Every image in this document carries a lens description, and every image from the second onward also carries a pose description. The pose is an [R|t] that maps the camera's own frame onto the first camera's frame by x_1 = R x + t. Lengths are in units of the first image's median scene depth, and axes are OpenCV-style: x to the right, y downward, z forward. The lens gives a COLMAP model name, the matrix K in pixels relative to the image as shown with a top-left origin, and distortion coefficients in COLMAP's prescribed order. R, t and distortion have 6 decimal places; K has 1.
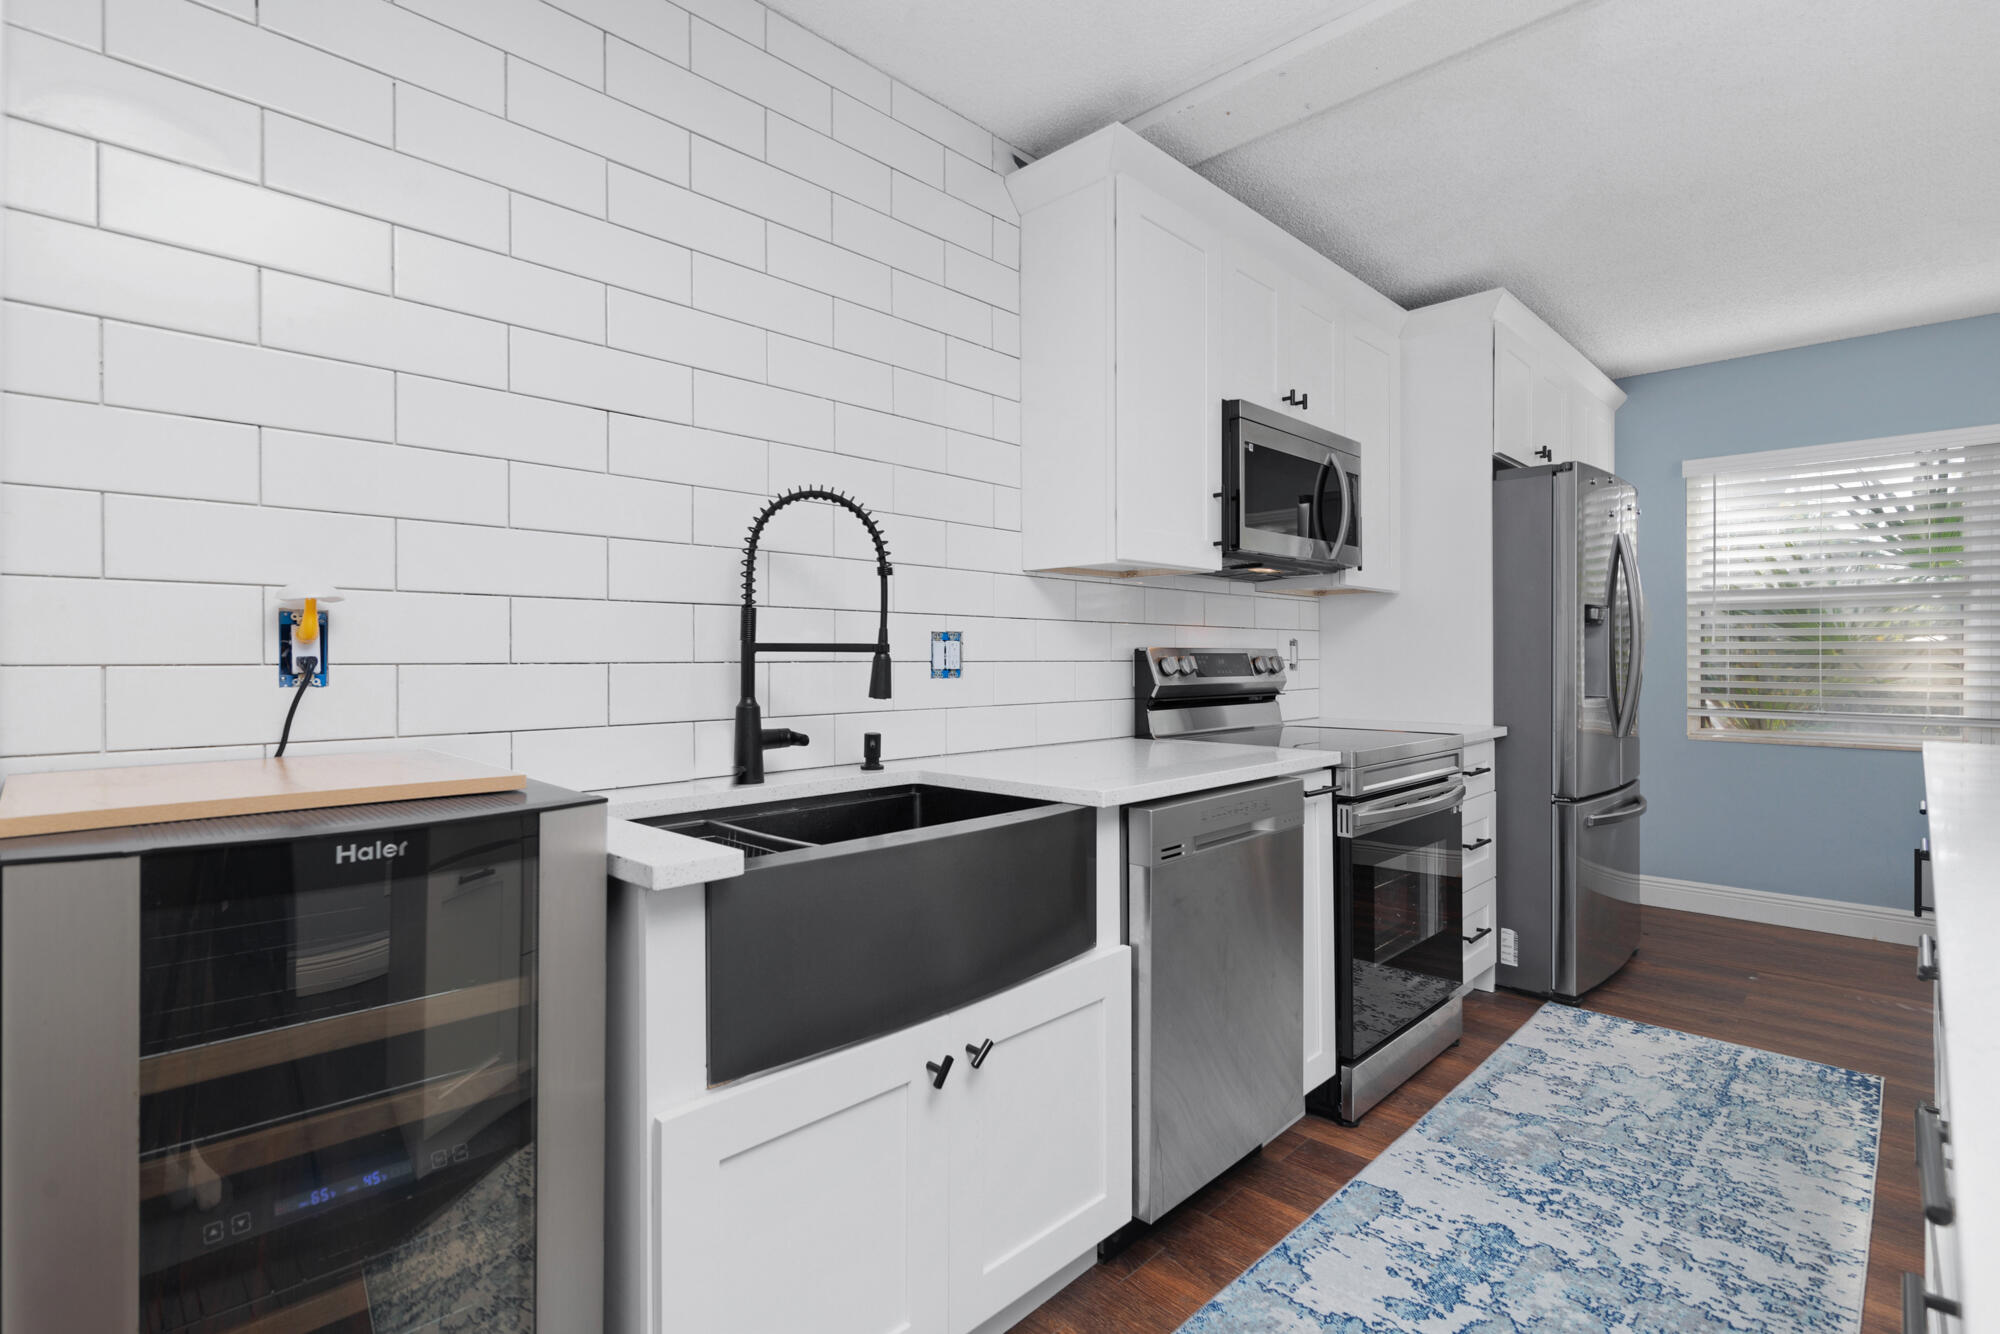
lens RADIAL K [[948.8, 0, 959.4], [0, 948.8, 656.5], [0, 0, 1]] dist [0.001726, -0.001129]
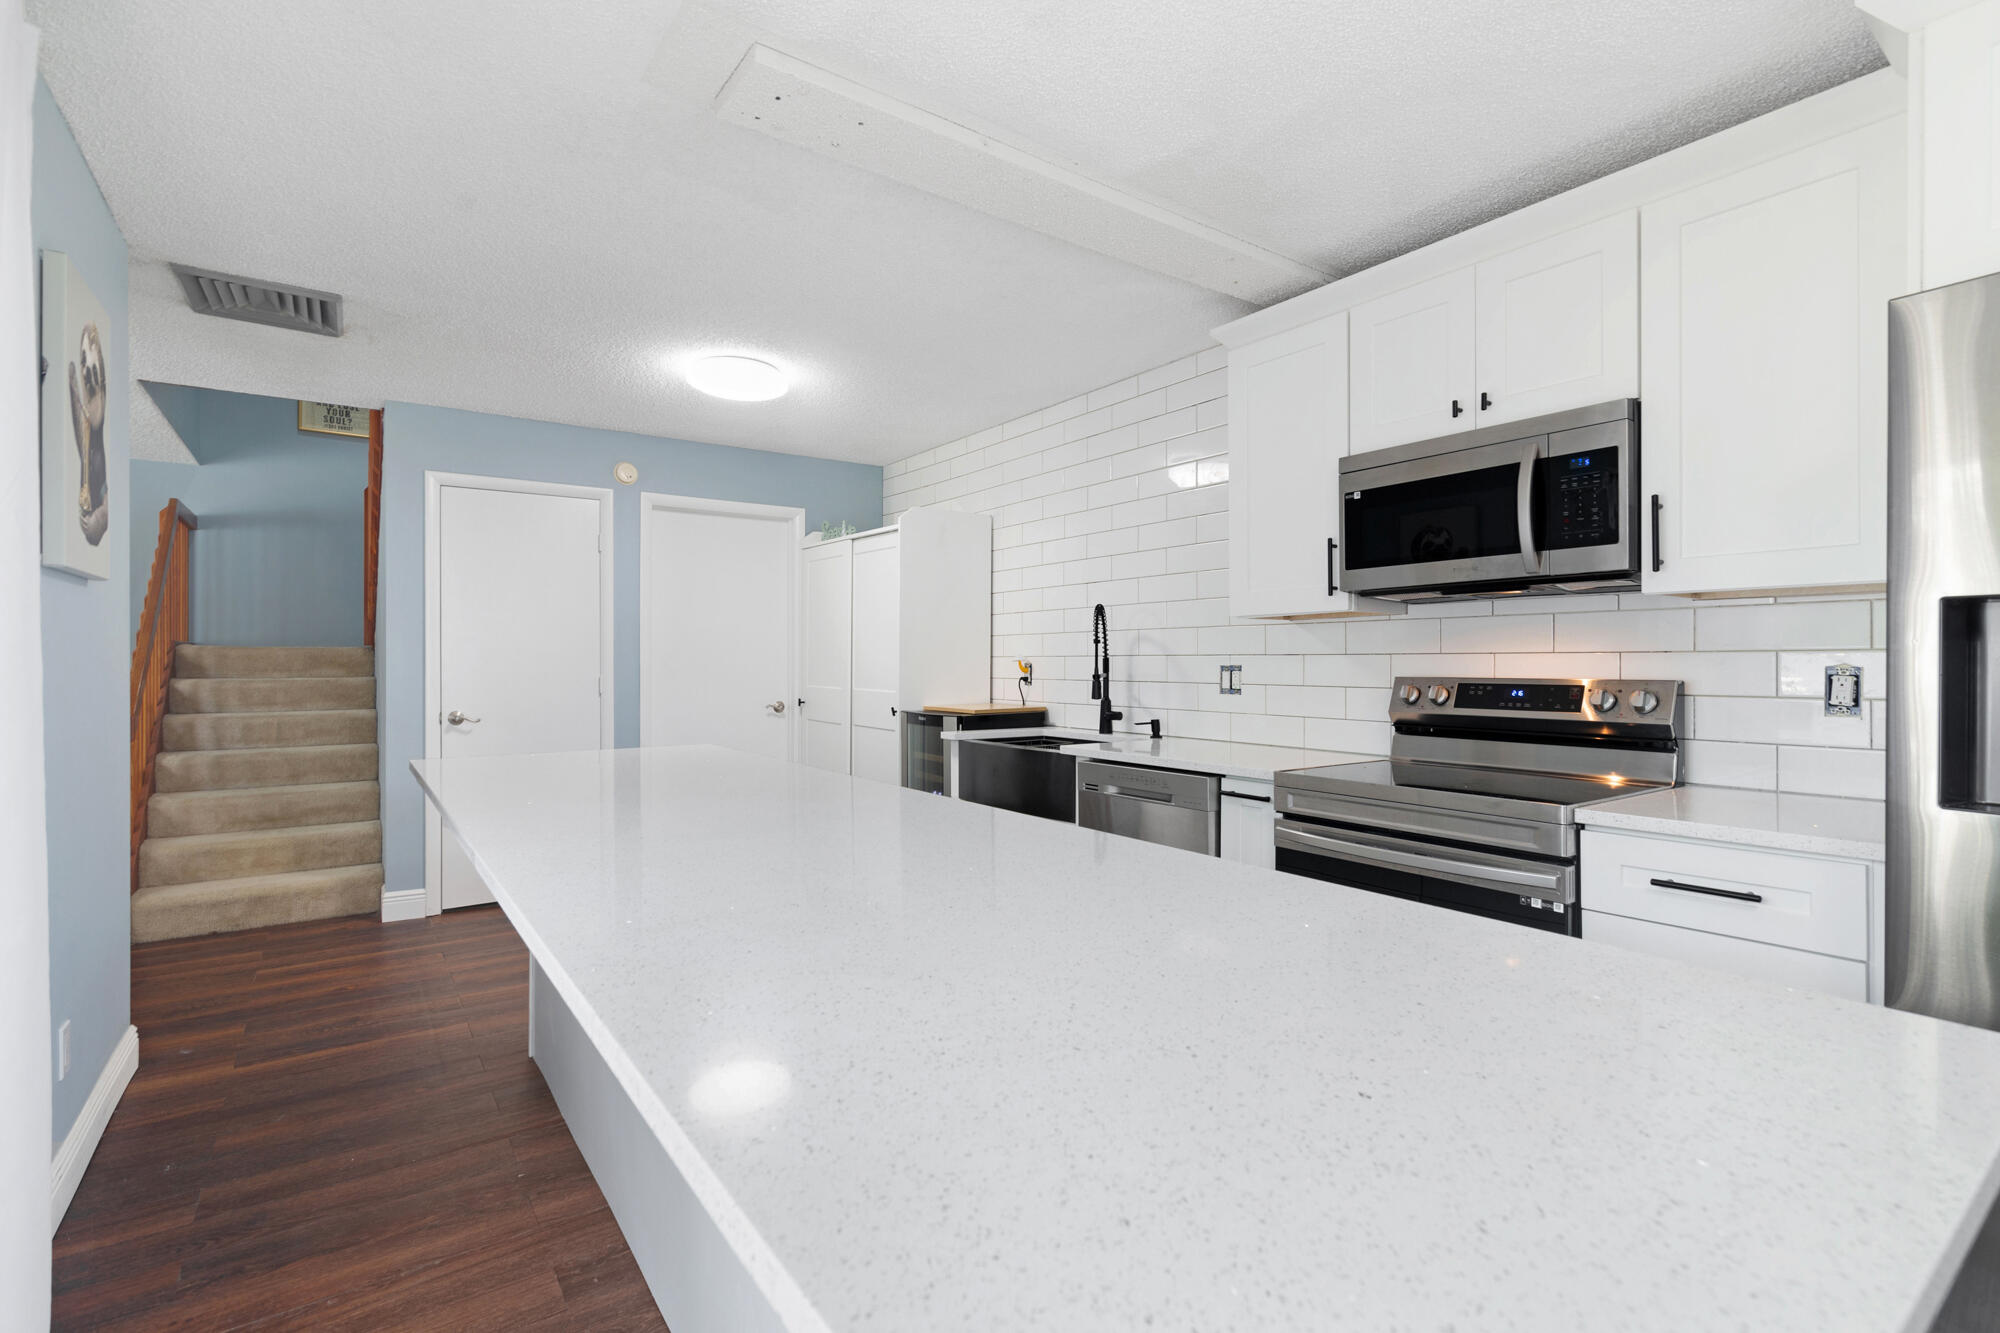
lens RADIAL K [[917.0, 0, 996.6], [0, 917.0, 660.7], [0, 0, 1]] dist [0.001423, -0.000100]
pose [[-0.147920, 0.001996, -0.988997, 1.605837], [0.003180, 0.999994, 0.001542, -0.038316], [0.988994, -0.002917, -0.147925, 0.850279]]
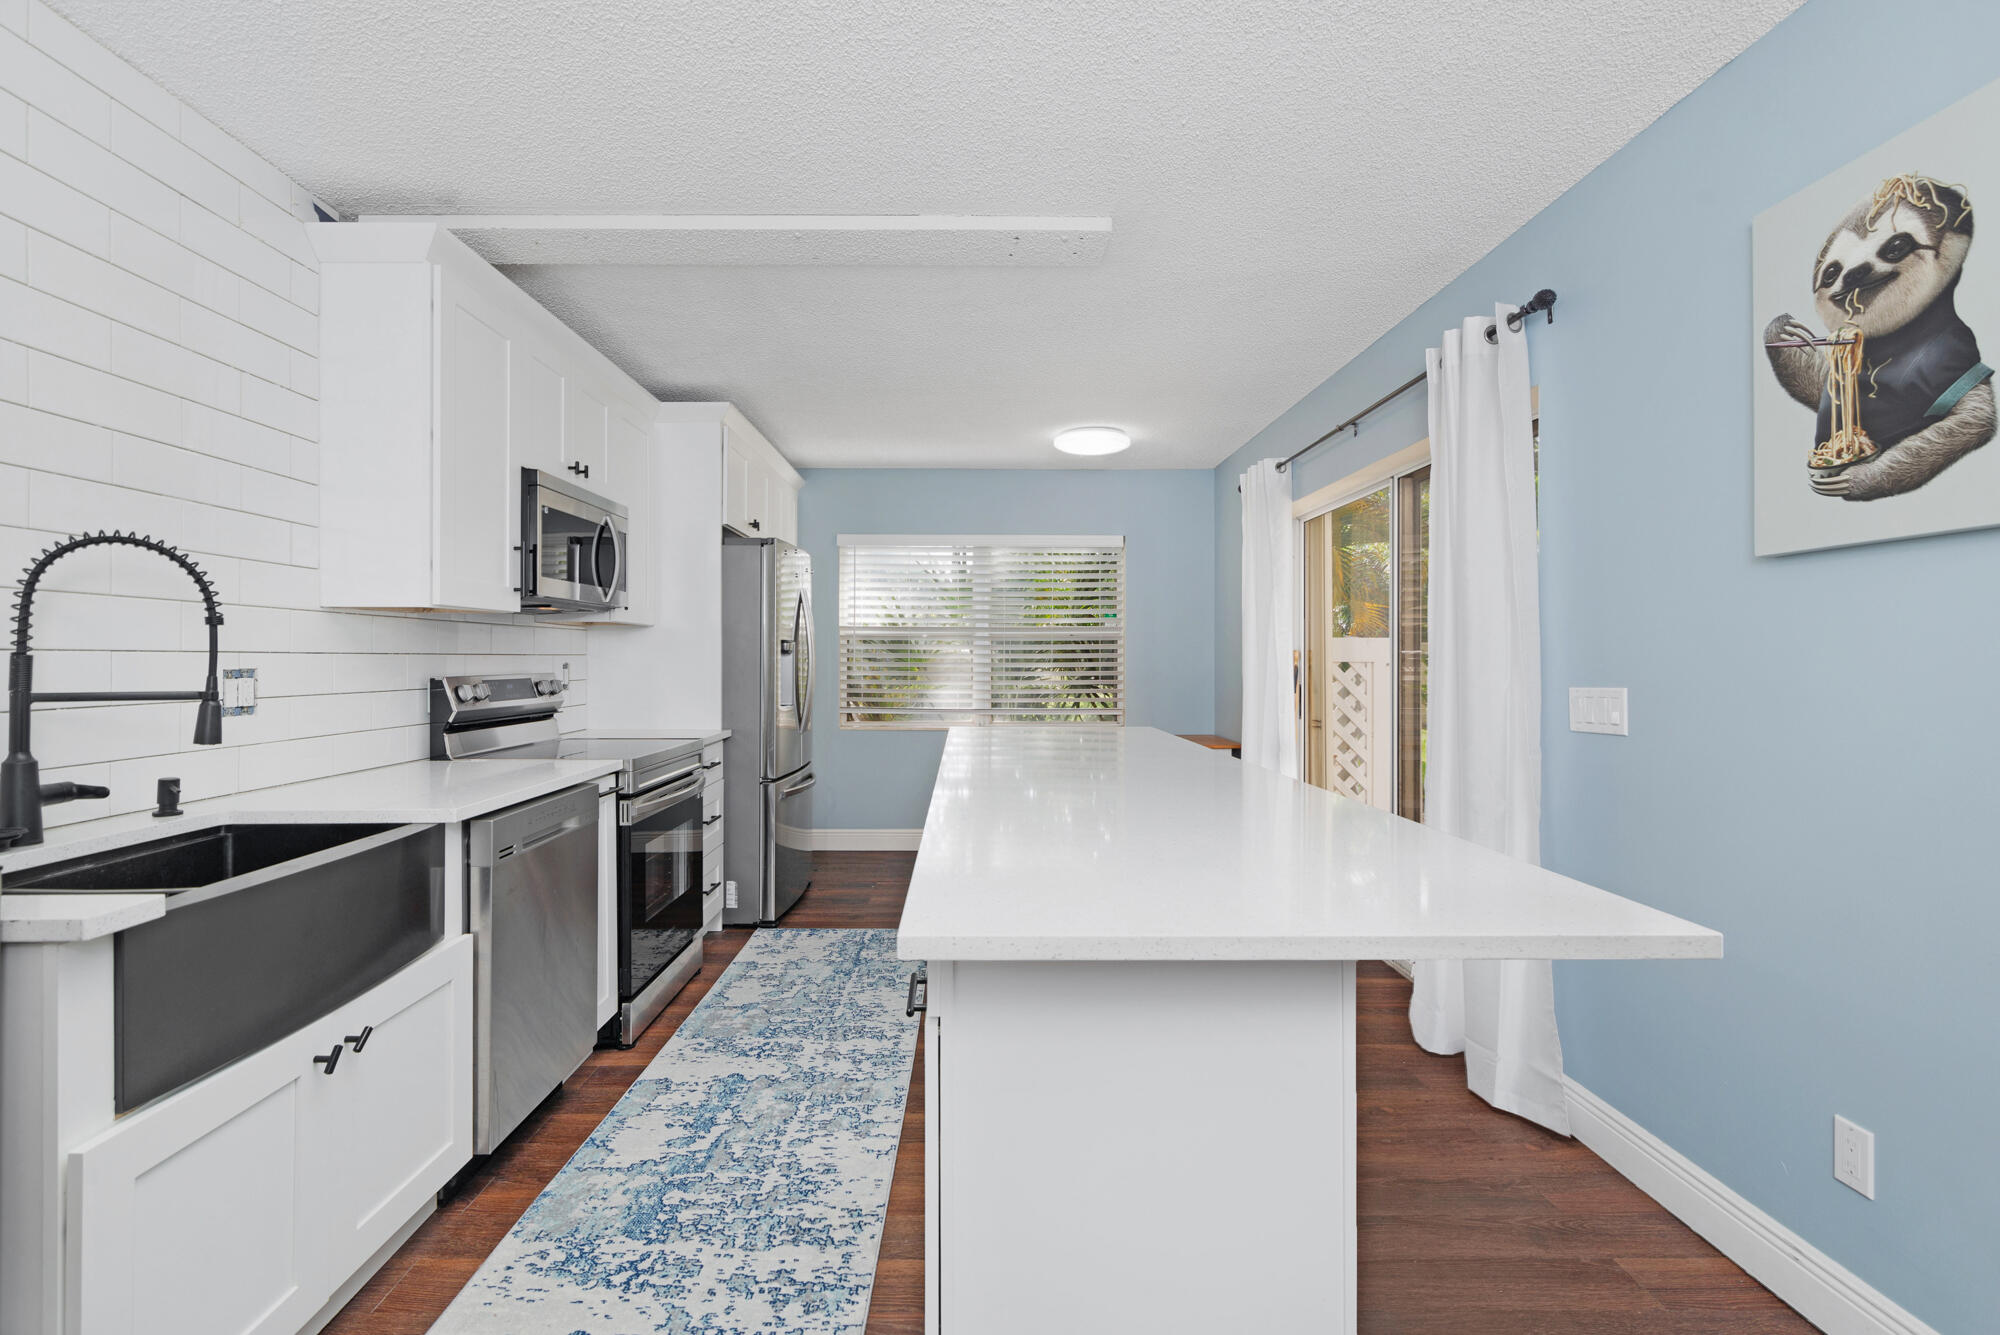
lens RADIAL K [[930.8, 0, 971.5], [0, 930.8, 655.2], [0, 0, 1]] dist [0.001671, -0.000022]
pose [[0.701467, 0.003953, 0.712691, -0.173586], [-0.002092, 0.999992, -0.003486, -0.039549], [-0.712698, 0.000954, 0.701470, -0.232795]]
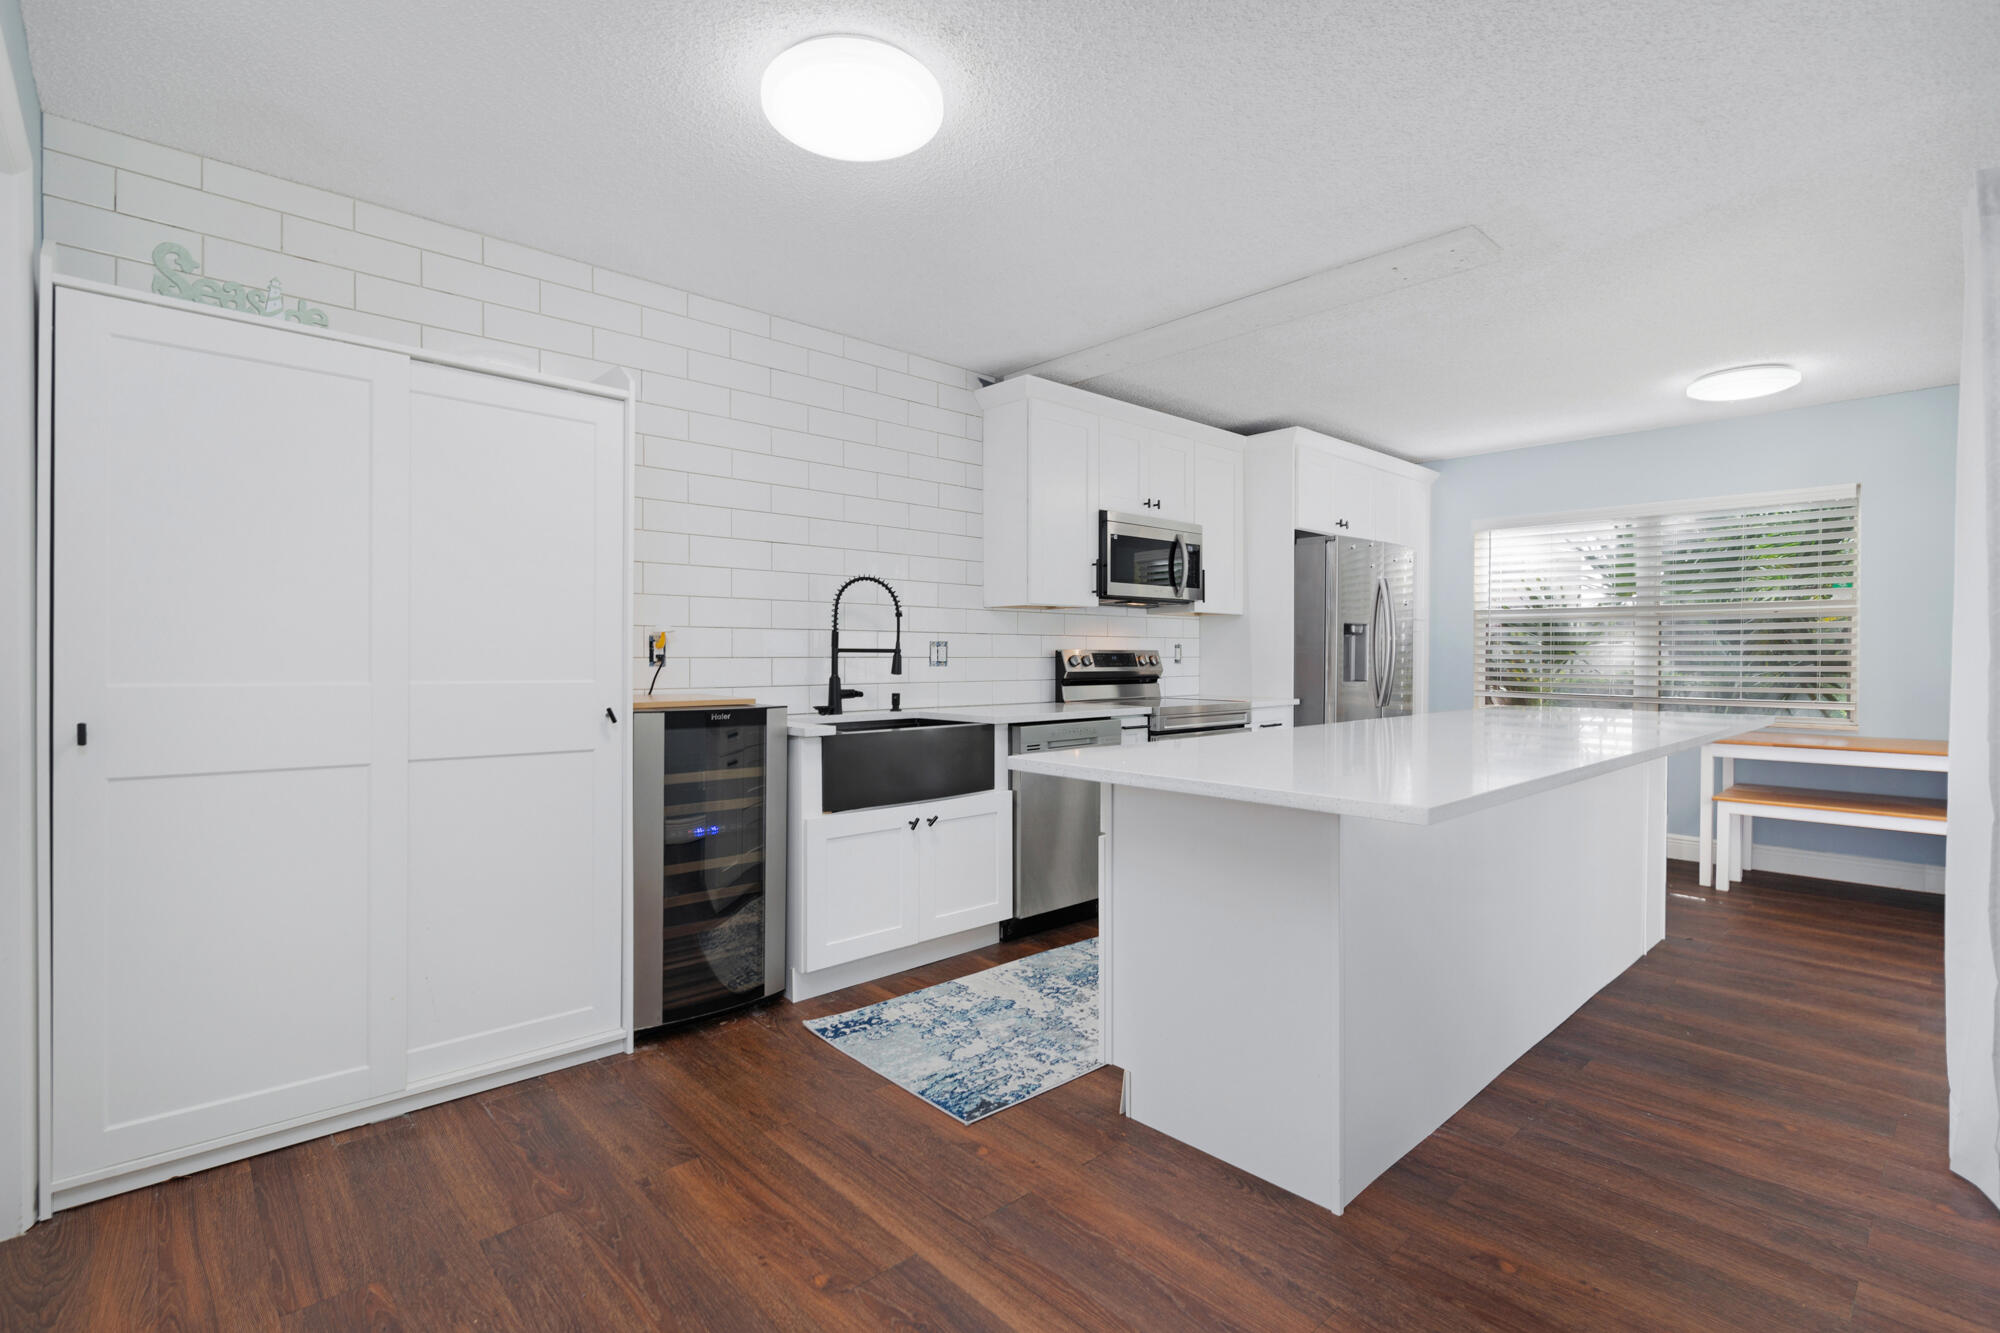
lens RADIAL K [[917.0, 0, 996.6], [0, 917.0, 660.7], [0, 0, 1]] dist [0.001423, -0.000100]
pose [[0.999409, 0.002708, -0.034263, 0.165109], [-0.002395, 0.999955, 0.009170, -0.004988], [0.034287, -0.009083, 0.999371, -0.819752]]
